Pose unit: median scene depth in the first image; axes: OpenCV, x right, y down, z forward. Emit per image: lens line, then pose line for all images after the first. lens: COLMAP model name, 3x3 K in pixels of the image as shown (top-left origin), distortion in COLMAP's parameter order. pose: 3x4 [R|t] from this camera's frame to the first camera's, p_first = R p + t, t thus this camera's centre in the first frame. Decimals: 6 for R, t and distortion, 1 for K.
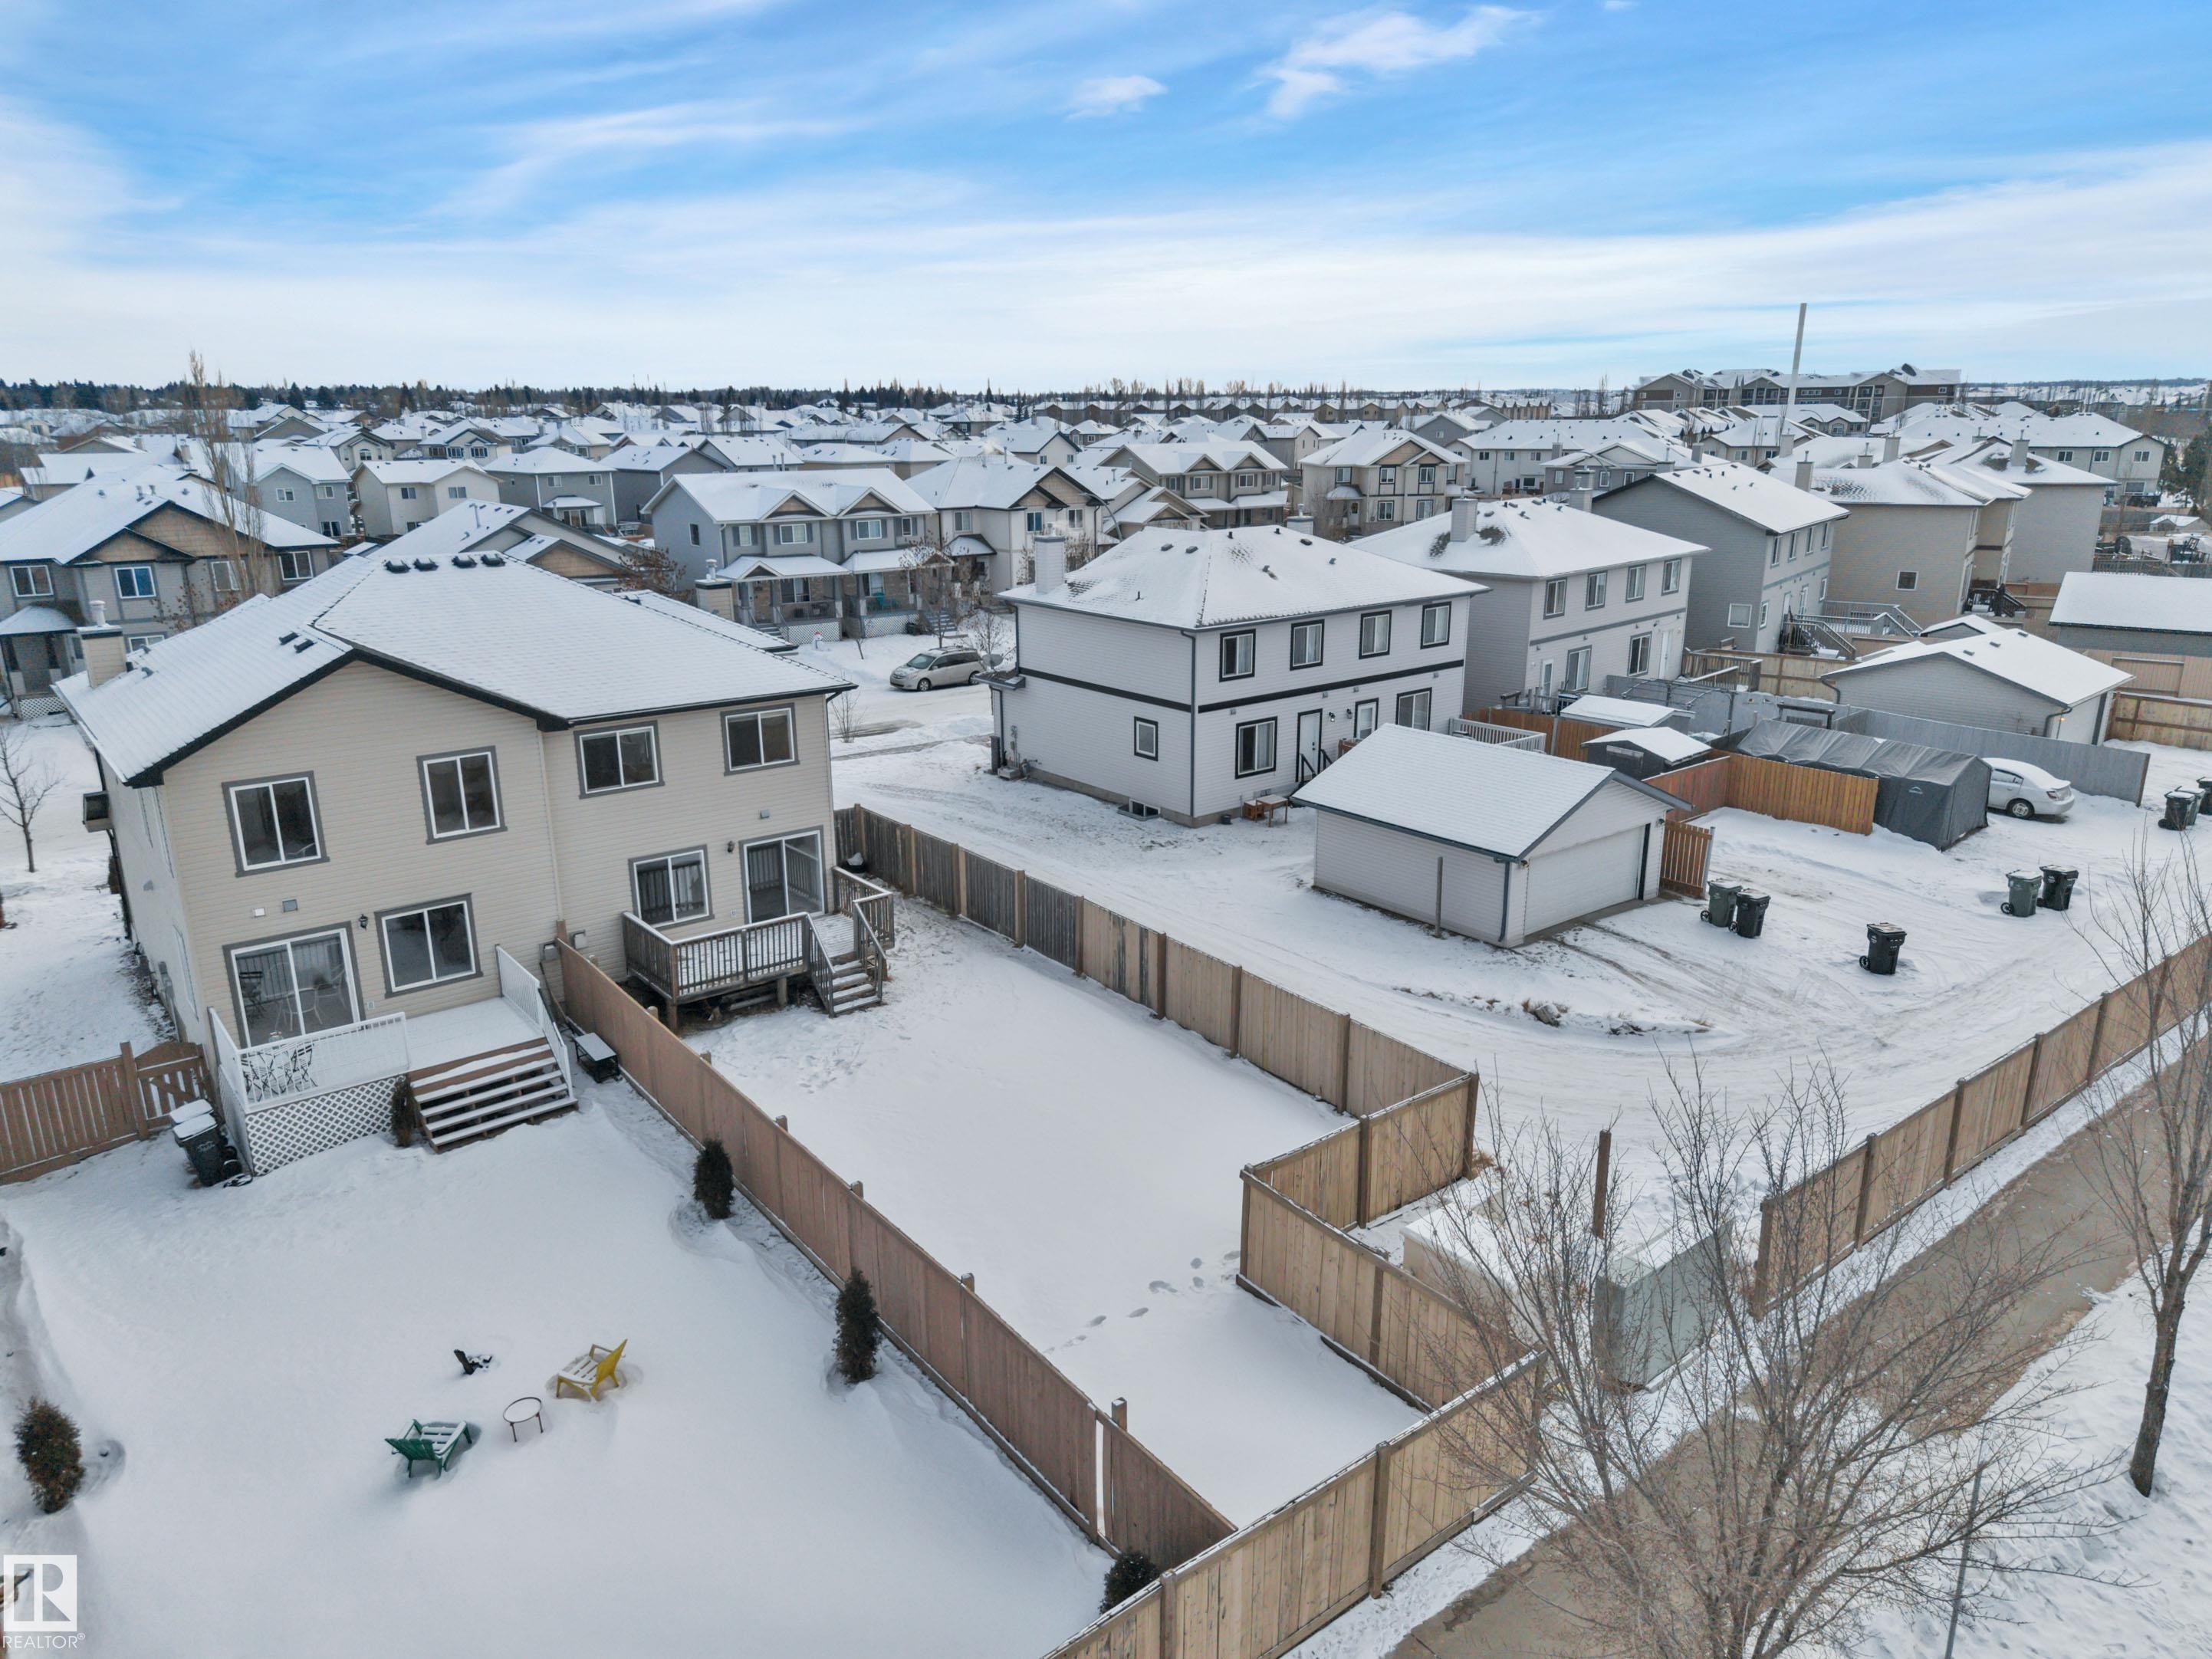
lens RADIAL K [[1473.1, 0, 1112.0], [0, 1473.1, 836.8], [0, 0, 1]] dist [0.074037, -0.058621]
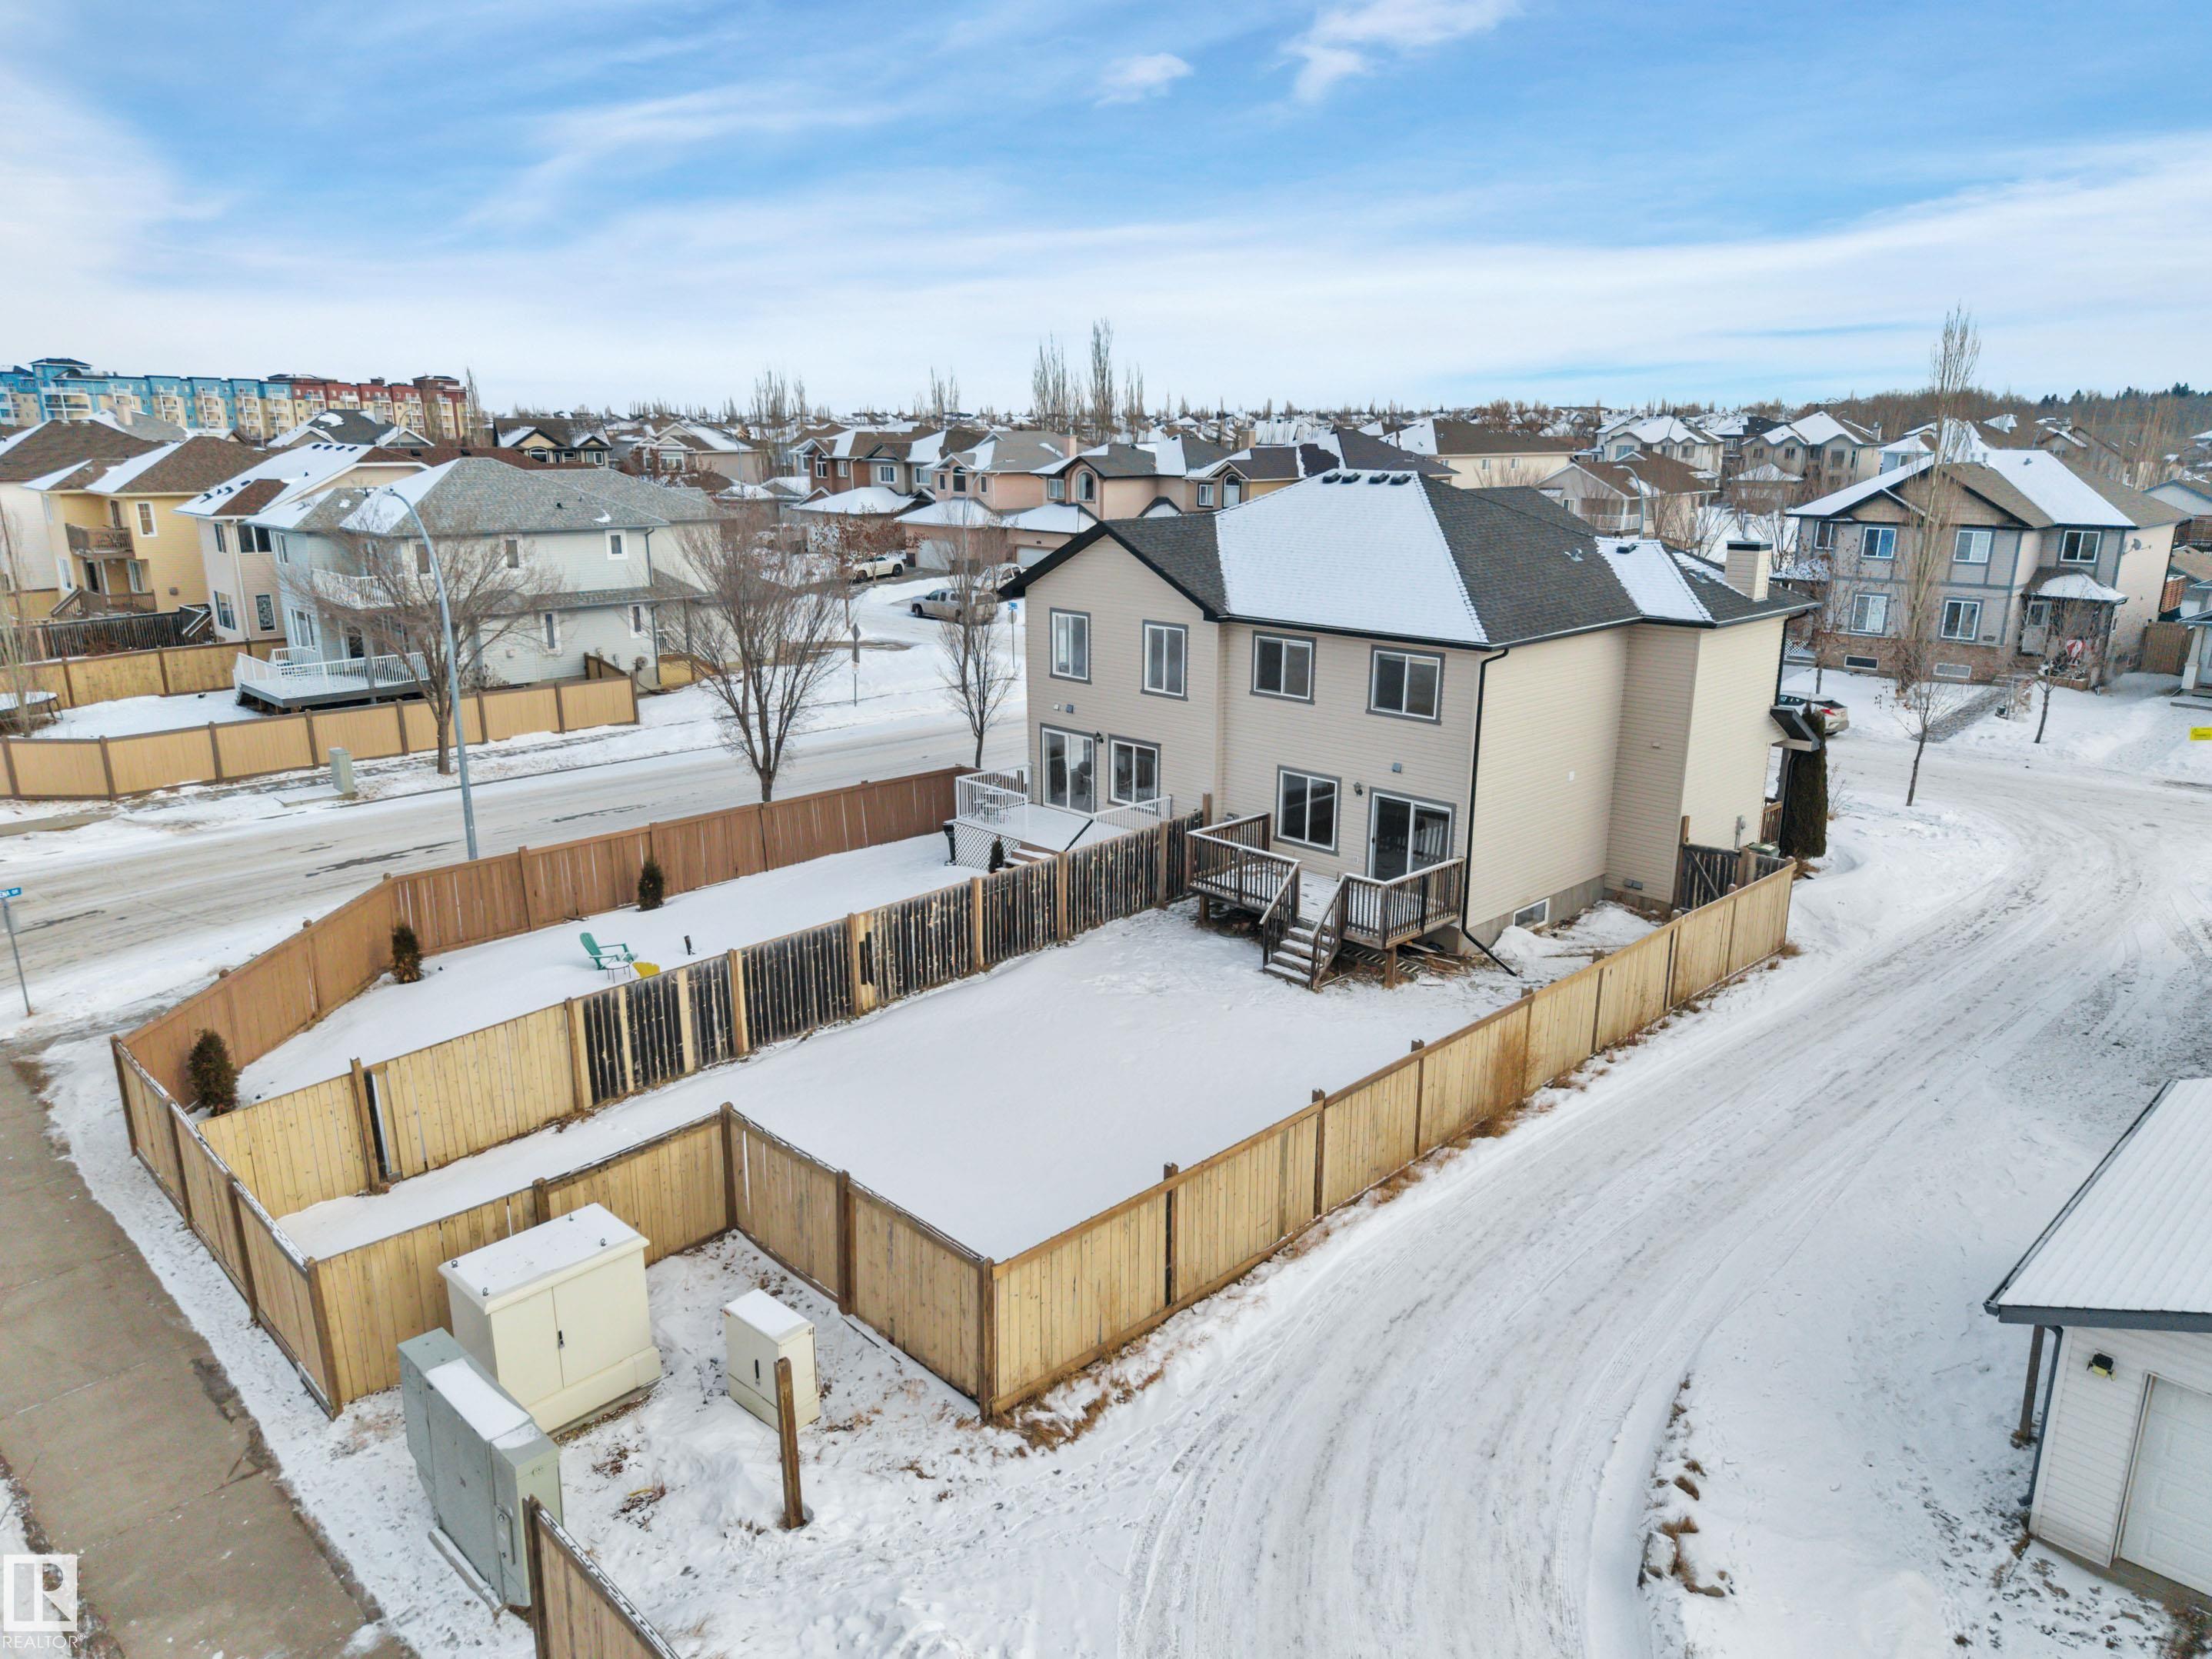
lens RADIAL K [[1479.5, 0, 1102.9], [0, 1479.5, 862.9], [0, 0, 1]] dist [0.064514, -0.042866]
pose [[0.101864, 0.287173, -0.952447, 0.603718], [-0.281470, 0.926624, 0.249284, -0.131487], [0.954148, 0.242692, 0.175220, 0.655340]]
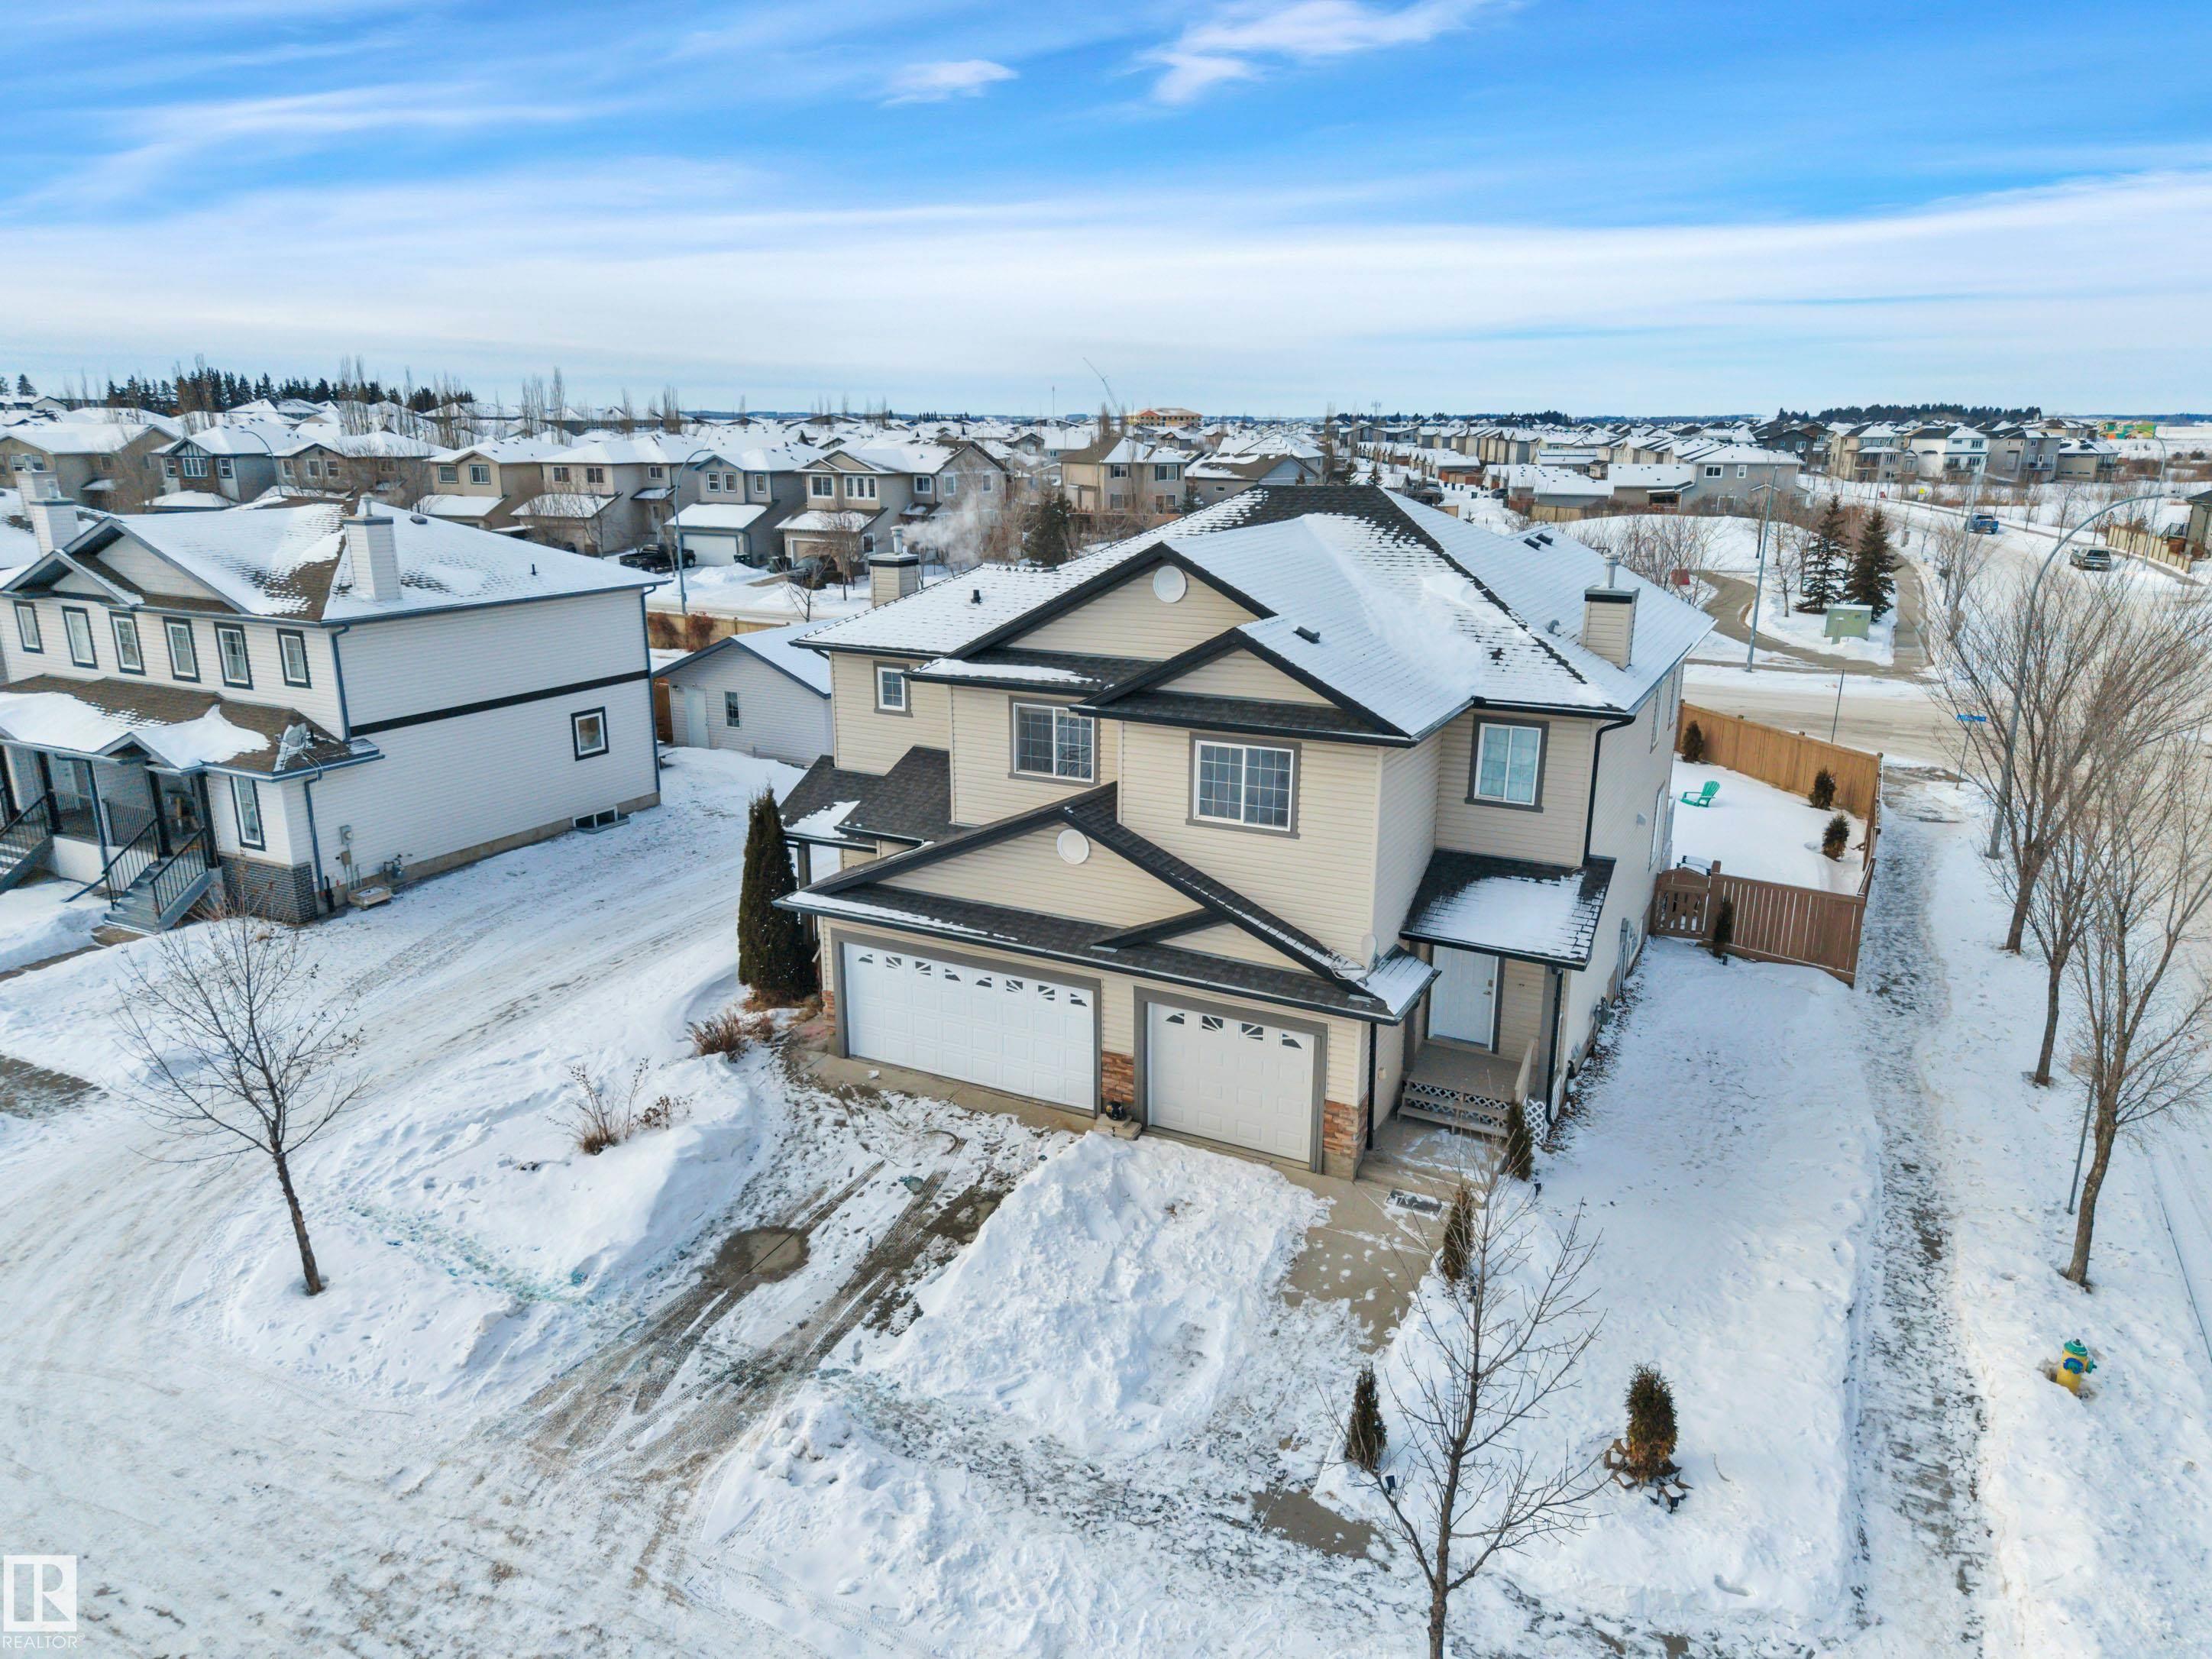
lens RADIAL K [[1473.2, 0, 1112.0], [0, 1473.2, 836.8], [0, 0, 1]] dist [0.074037, -0.058621]
pose [[-0.411561, -0.245524, 0.877687, -1.156177], [0.253398, 0.894230, 0.368974, -0.338769], [-0.875447, 0.374260, -0.305815, 1.374019]]
